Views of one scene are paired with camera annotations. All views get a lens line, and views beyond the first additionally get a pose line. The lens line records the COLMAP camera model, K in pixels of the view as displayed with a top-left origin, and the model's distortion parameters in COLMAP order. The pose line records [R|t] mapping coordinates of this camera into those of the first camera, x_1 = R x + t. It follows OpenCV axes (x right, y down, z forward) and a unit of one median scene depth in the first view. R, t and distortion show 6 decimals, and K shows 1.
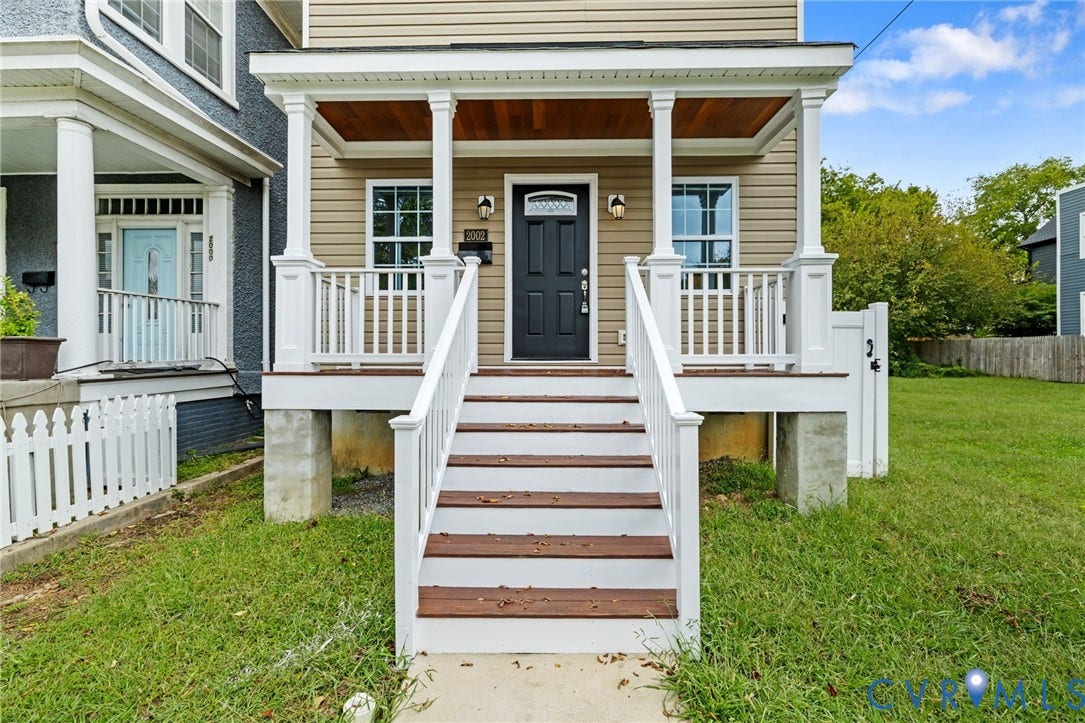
lens RADIAL K [[545.3, 0, 530.7], [0, 545.3, 344.2], [0, 0, 1]] dist [0.001352, 0.000724]
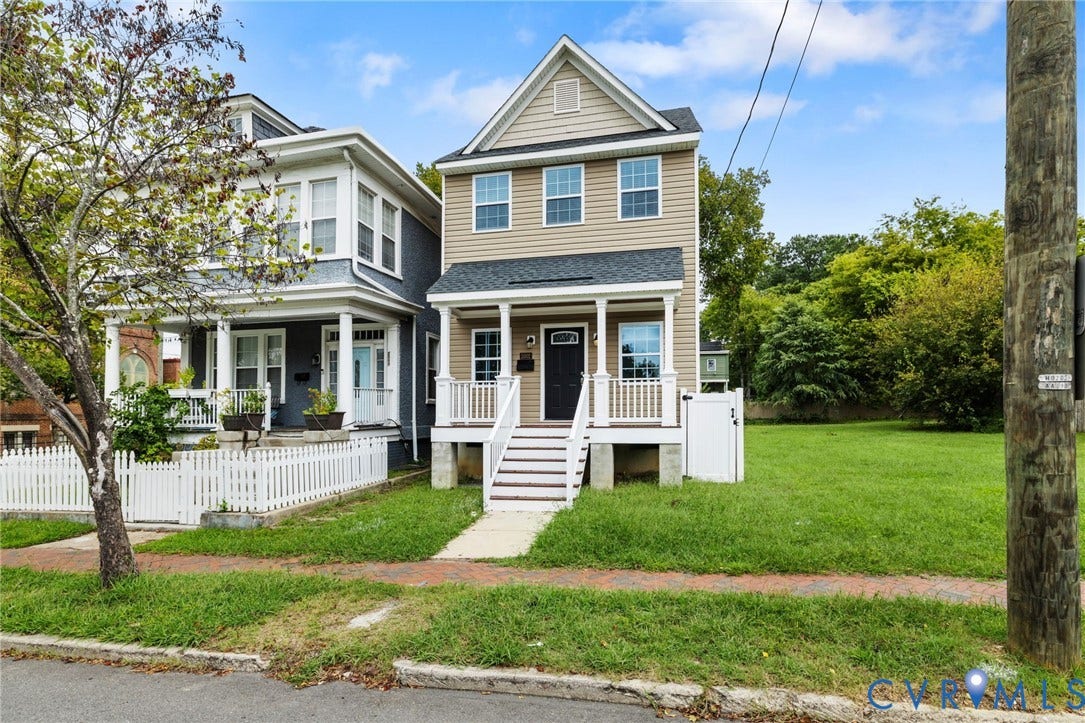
lens RADIAL K [[545.3, 0, 530.7], [0, 545.3, 344.2], [0, 0, 1]] dist [0.001352, 0.000724]
pose [[0.985046, -0.027989, -0.170006, 0.290799], [0.010422, 0.994589, -0.103360, -0.045316], [0.171979, 0.100043, 0.980008, -1.068064]]
